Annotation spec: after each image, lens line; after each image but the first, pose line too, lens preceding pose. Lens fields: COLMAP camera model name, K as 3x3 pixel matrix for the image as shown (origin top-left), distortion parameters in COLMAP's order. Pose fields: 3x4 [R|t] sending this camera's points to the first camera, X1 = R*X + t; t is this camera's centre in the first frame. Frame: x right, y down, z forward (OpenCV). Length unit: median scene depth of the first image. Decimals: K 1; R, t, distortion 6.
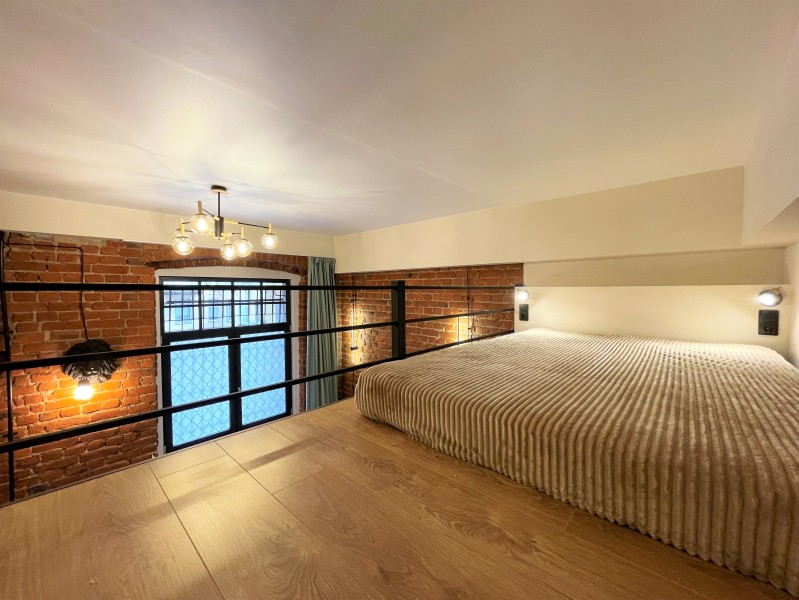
lens RADIAL K [[322.1, 0, 399.9], [0, 322.1, 298.3], [0, 0, 1]] dist [-0.001418, -0.000089]
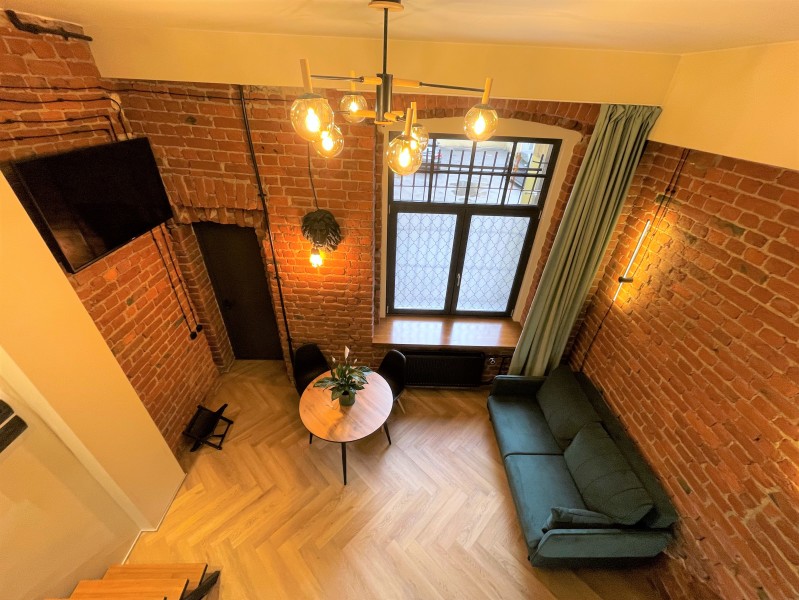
lens RADIAL K [[322.1, 0, 399.9], [0, 322.1, 298.1], [0, 0, 1]] dist [-0.001418, -0.000089]
pose [[0.681648, 0.425899, -0.594951, -0.058151], [-0.063022, 0.844283, 0.532179, -0.119471], [0.728961, -0.325263, 0.602345, 0.322697]]
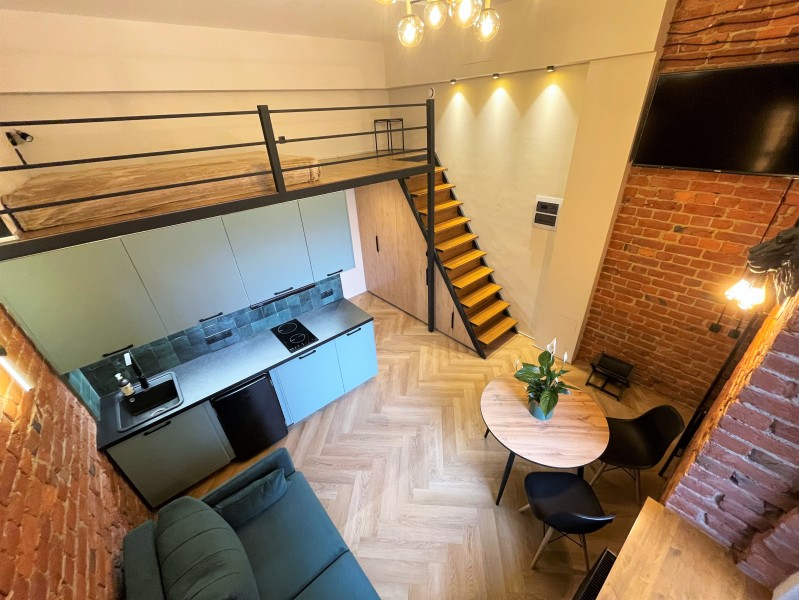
lens RADIAL K [[322.1, 0, 398.8], [0, 322.1, 299.0], [0, 0, 1]] dist [-0.001418, -0.000089]
pose [[-0.989560, -0.017374, 0.143070, -0.301964], [0.060178, 0.852217, 0.519716, -0.009625], [-0.130956, 0.522900, -0.842275, 0.992572]]
